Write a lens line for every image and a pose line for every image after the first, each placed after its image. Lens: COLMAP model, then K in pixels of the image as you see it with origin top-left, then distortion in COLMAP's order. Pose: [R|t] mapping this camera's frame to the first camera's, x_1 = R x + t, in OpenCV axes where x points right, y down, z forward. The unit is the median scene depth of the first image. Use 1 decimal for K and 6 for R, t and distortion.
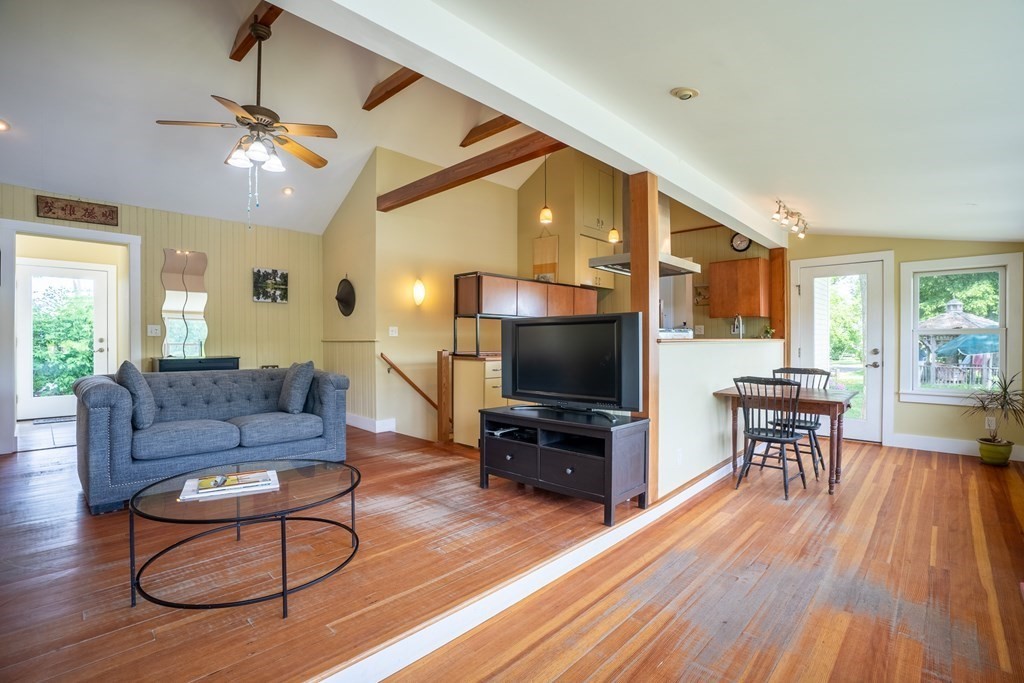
lens RADIAL K [[468.7, 0, 502.5], [0, 468.7, 341.8], [0, 0, 1]] dist [-0.032369, 0.012289]
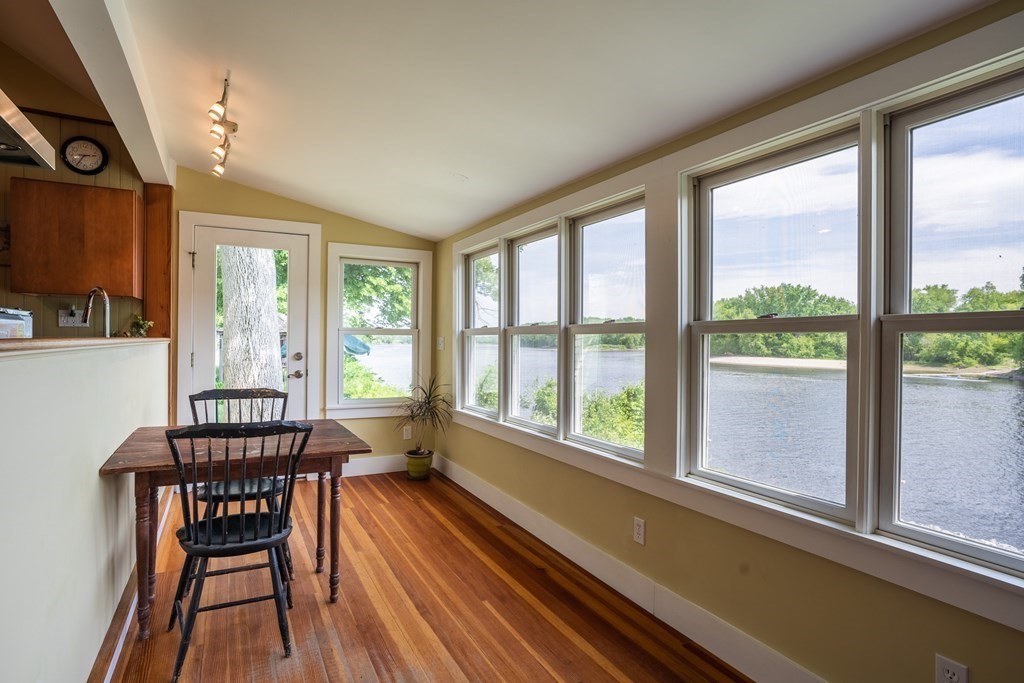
lens RADIAL K [[528.0, 0, 522.7], [0, 528.0, 343.1], [0, 0, 1]] dist [-0.030483, 0.005029]
pose [[0.278238, -0.000020, 0.960512, 0.095593], [-0.008420, 0.999962, 0.002461, -0.004916], [-0.960475, -0.008773, 0.278227, 0.417633]]
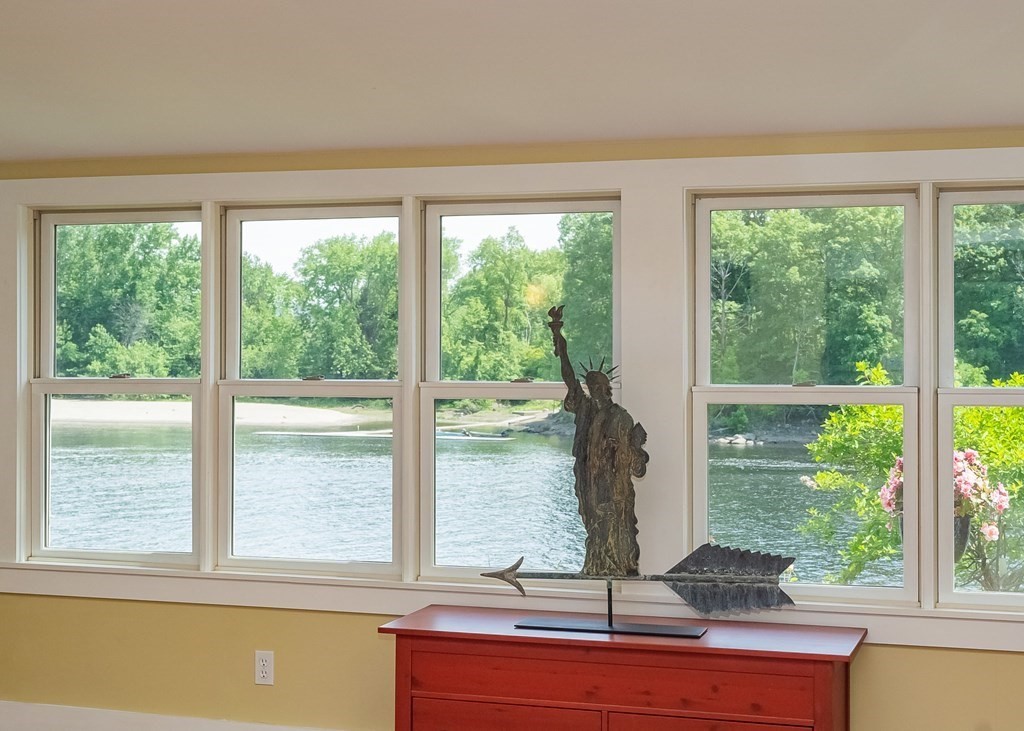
lens RADIAL K [[1512.4, 0, 572.7], [0, 1512.4, 323.4], [0, 0, 1]] dist [0.094198, 0.000000]
pose [[-0.466870, 0.021561, 0.884063, -0.637654], [-0.001523, 0.999682, -0.025185, -0.036596], [-0.884325, -0.013105, -0.466689, 0.585937]]
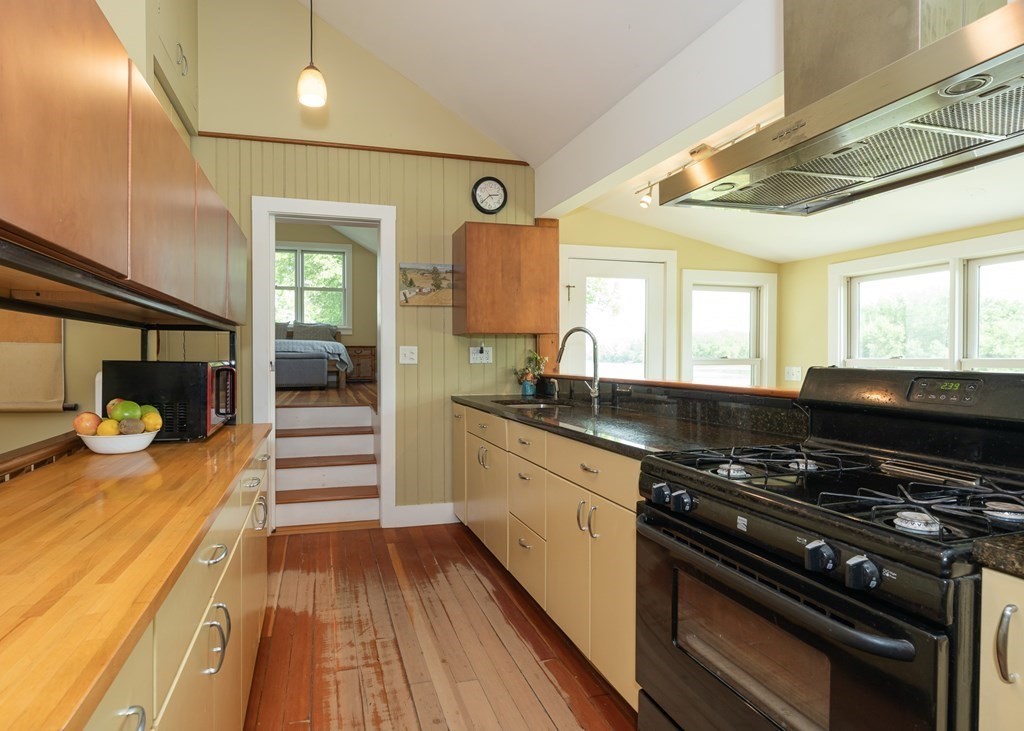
lens RADIAL K [[547.8, 0, 473.2], [0, 547.8, 366.2], [0, 0, 1]] dist [0.003933, 0.005278]
pose [[0.483354, -0.014682, 0.875302, -0.084972], [0.002595, 0.999879, 0.015338, -0.028931], [-0.875421, -0.005143, 0.483333, 0.859593]]
